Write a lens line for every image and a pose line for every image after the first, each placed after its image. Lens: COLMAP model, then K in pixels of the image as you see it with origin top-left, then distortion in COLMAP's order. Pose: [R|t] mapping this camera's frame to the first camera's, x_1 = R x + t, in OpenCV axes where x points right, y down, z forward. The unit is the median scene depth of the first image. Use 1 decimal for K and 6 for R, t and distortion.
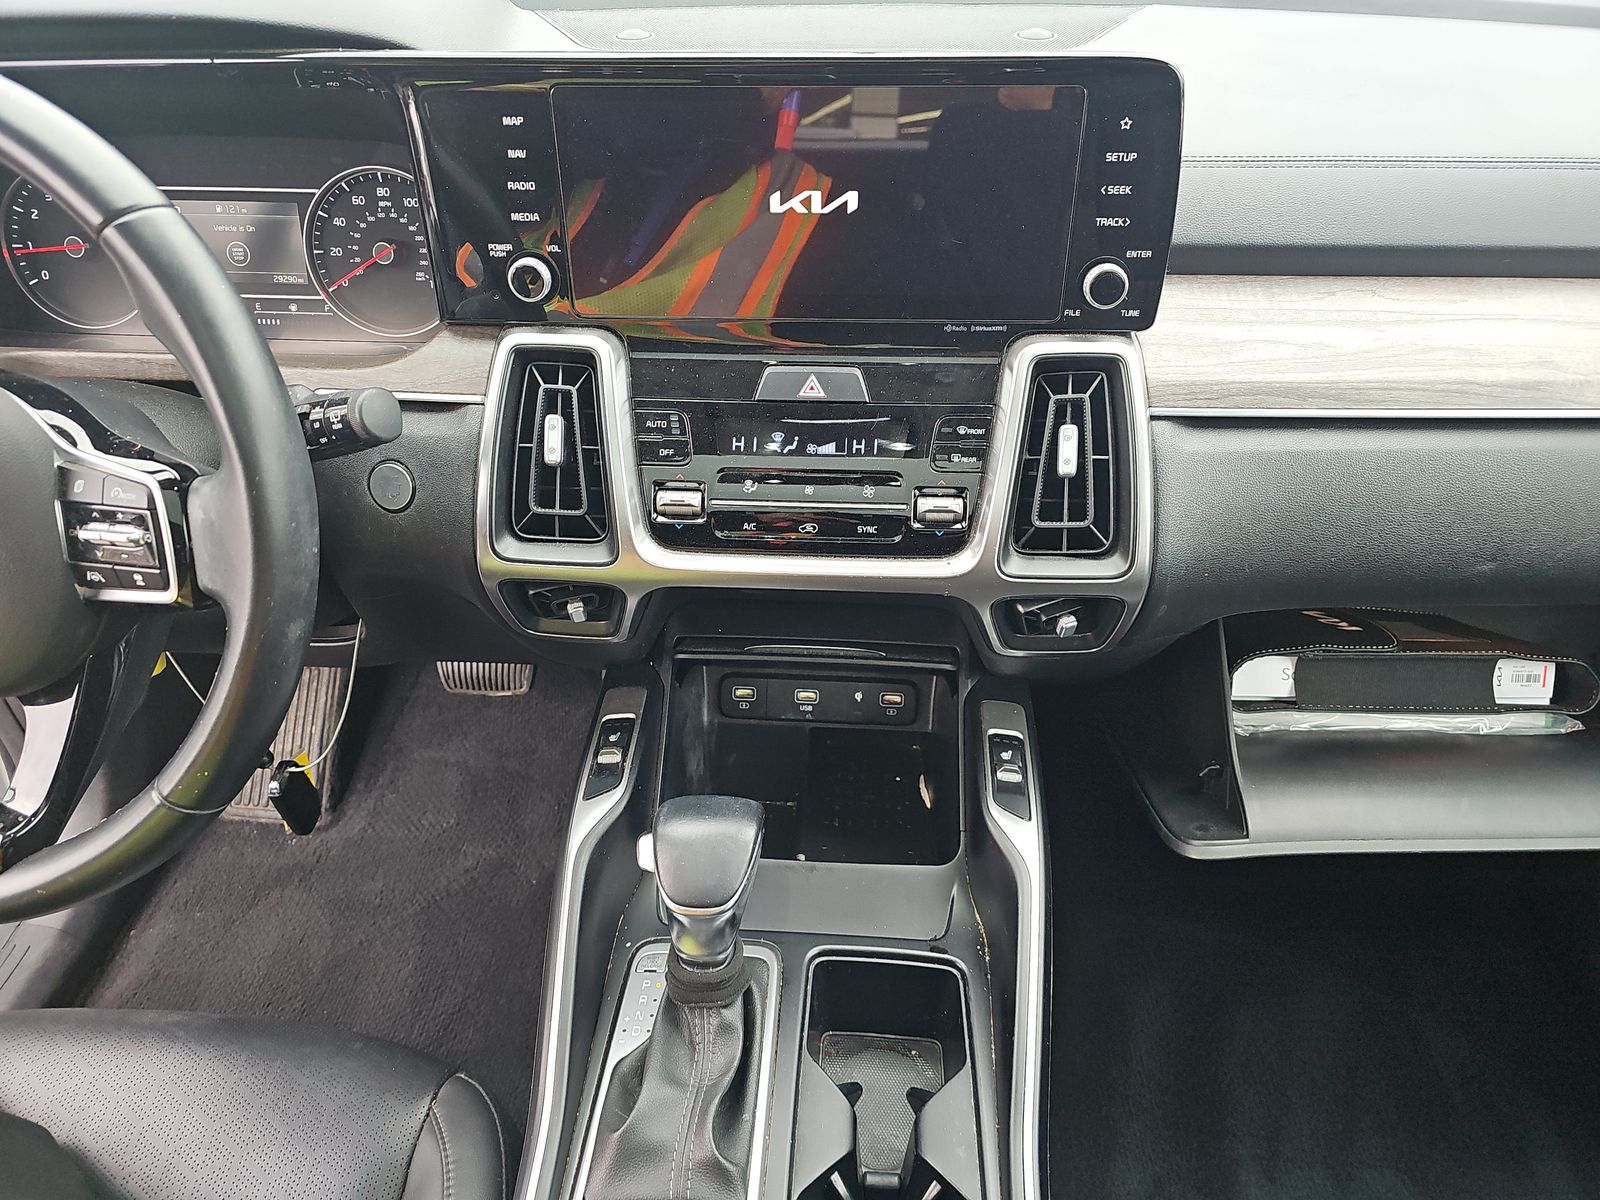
lens RADIAL K [[1027.3, 0, 813.1], [0, 1027.3, 585.1], [0, 0, 1]] dist [0.030101, -0.012775]
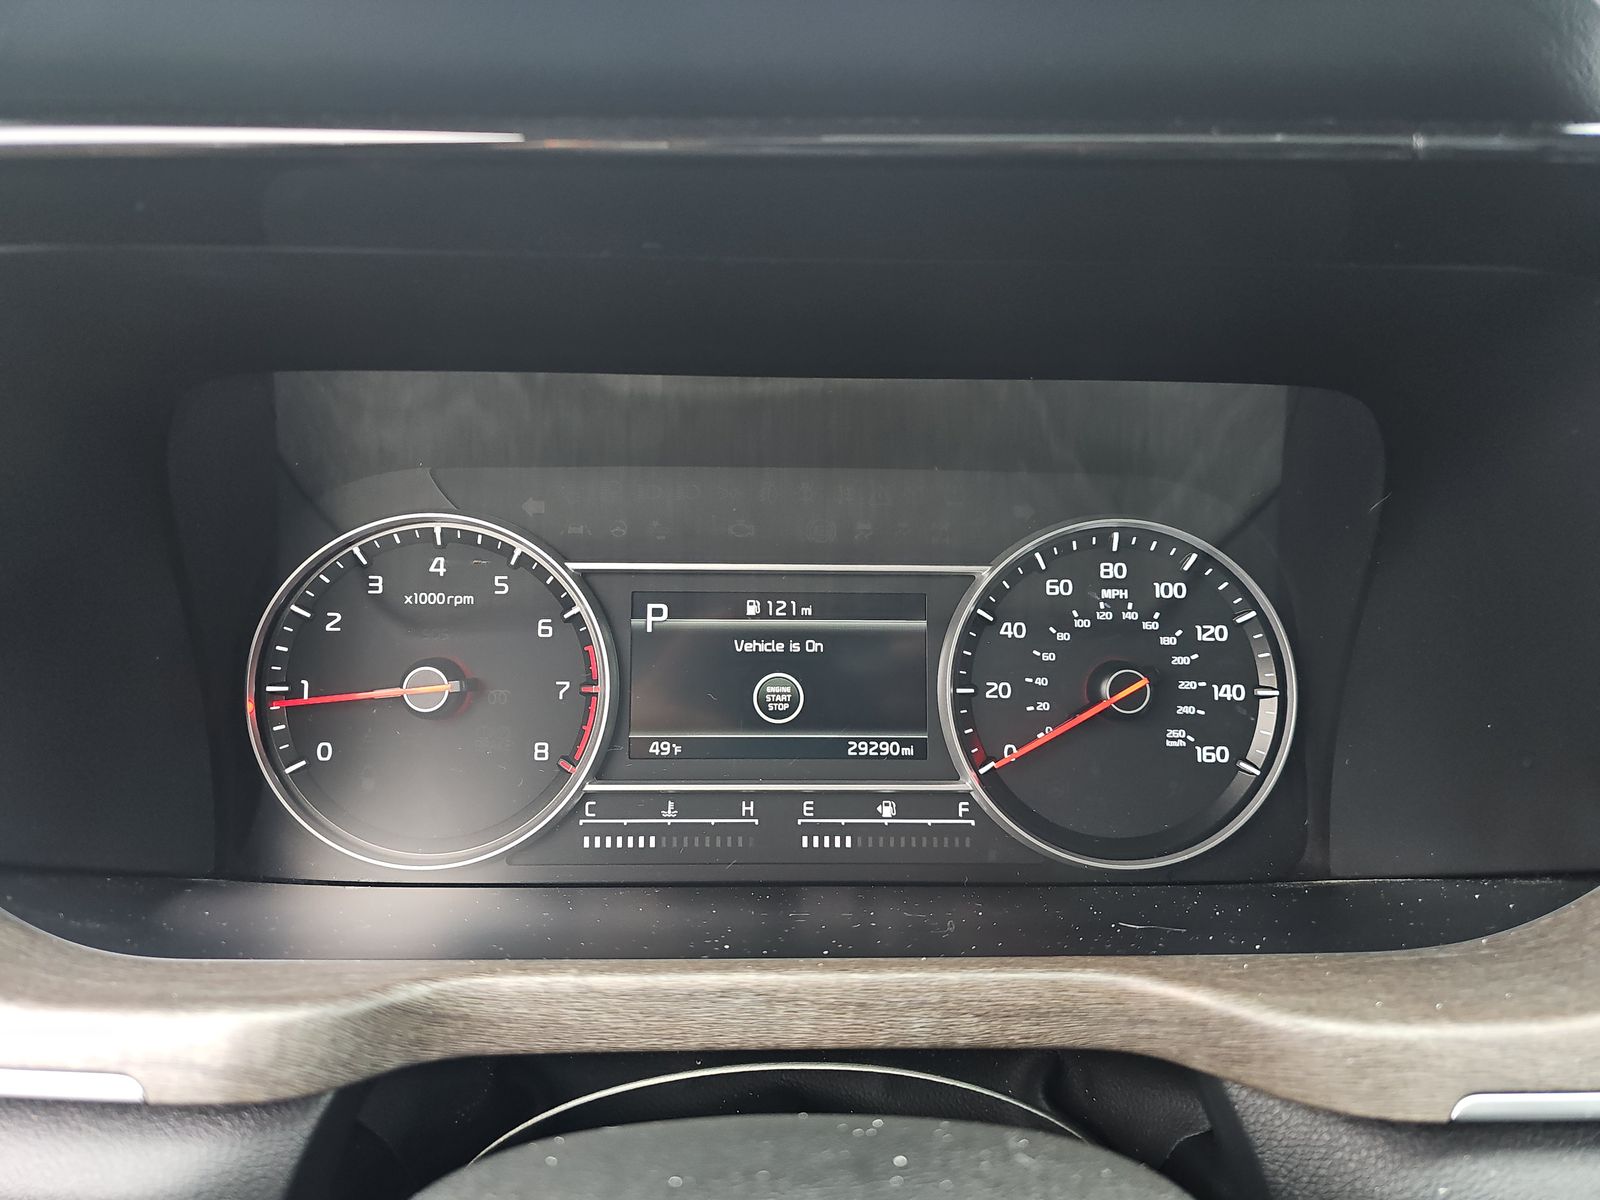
lens RADIAL K [[1027.3, 0, 791.5], [0, 1027.3, 598.9], [0, 0, 1]] dist [0.030101, -0.012775]
pose [[0.993958, 0.001773, 0.109751, -0.614124], [0.042732, 0.914740, -0.401777, -0.179862], [-0.101106, 0.404039, 0.909137, 0.580140]]
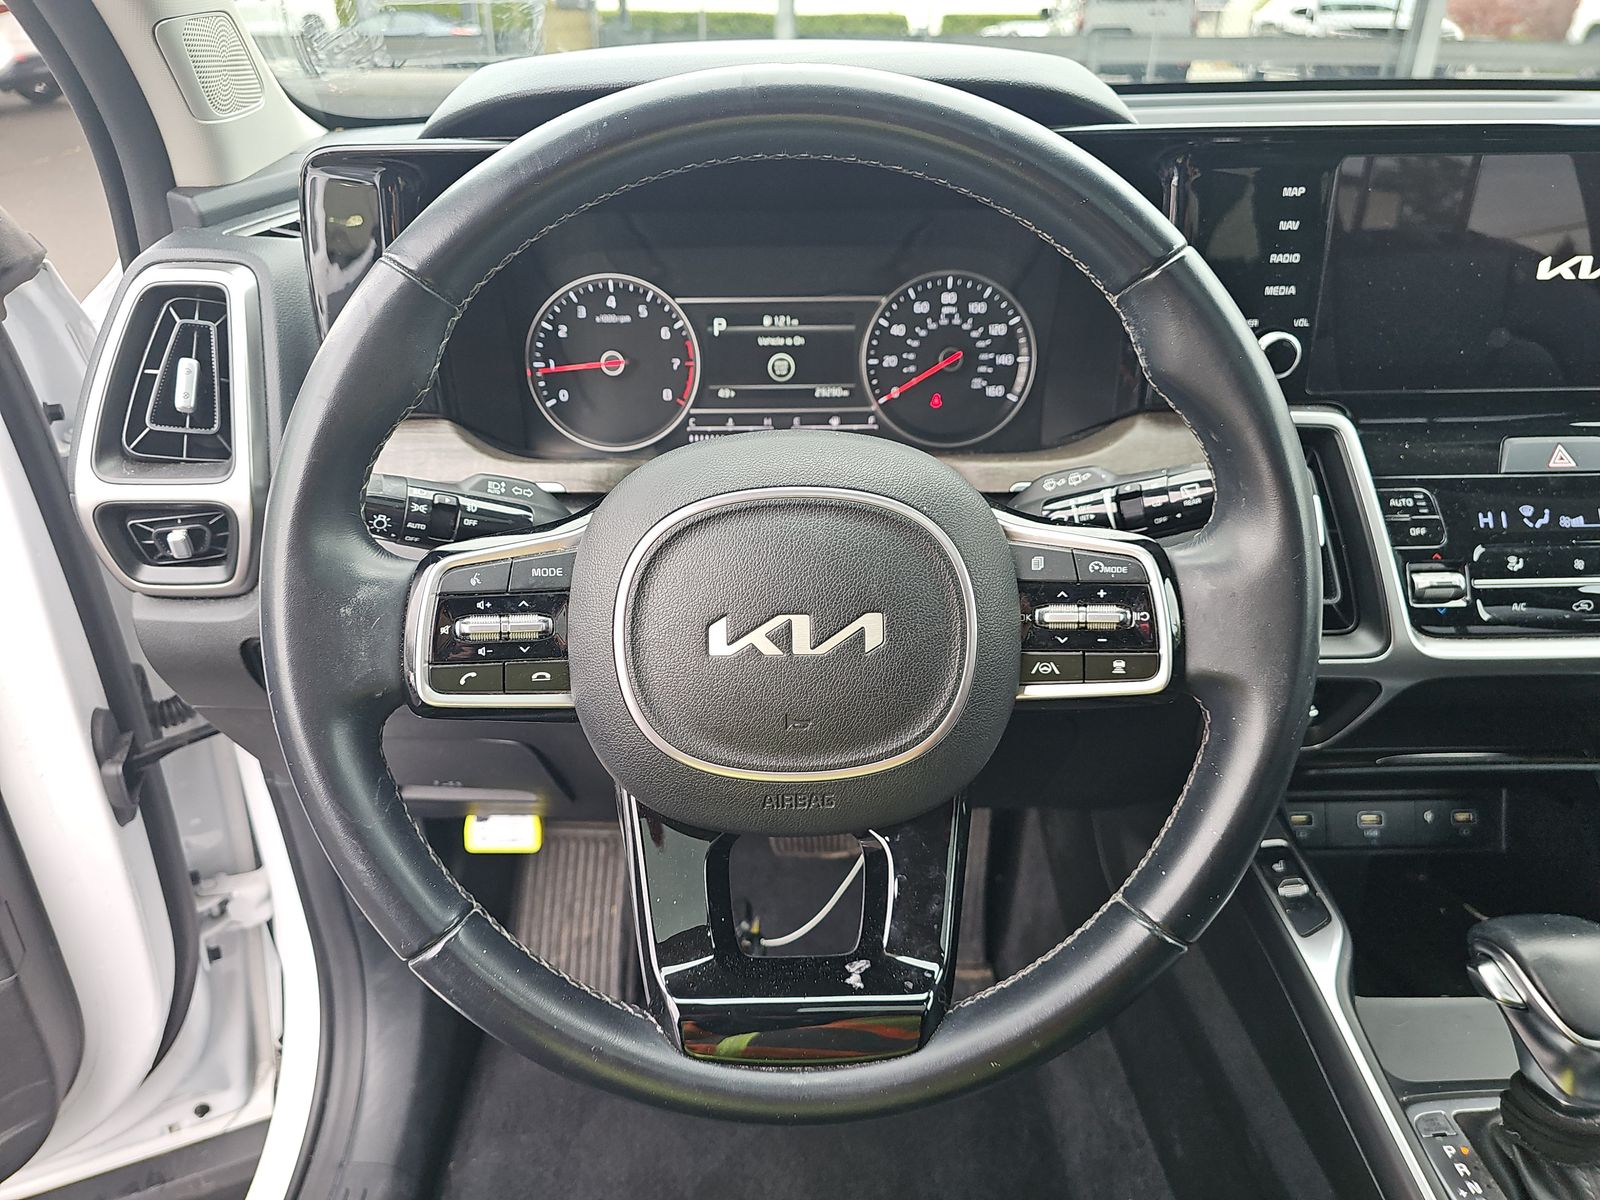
lens RADIAL K [[1027.3, 0, 806.7], [0, 1027.3, 592.3], [0, 0, 1]] dist [0.030101, -0.012775]
pose [[0.994247, -0.041062, 0.098932, -0.648076], [0.057449, 0.983947, -0.168959, 0.040928], [-0.090406, 0.173671, 0.980645, 0.124515]]
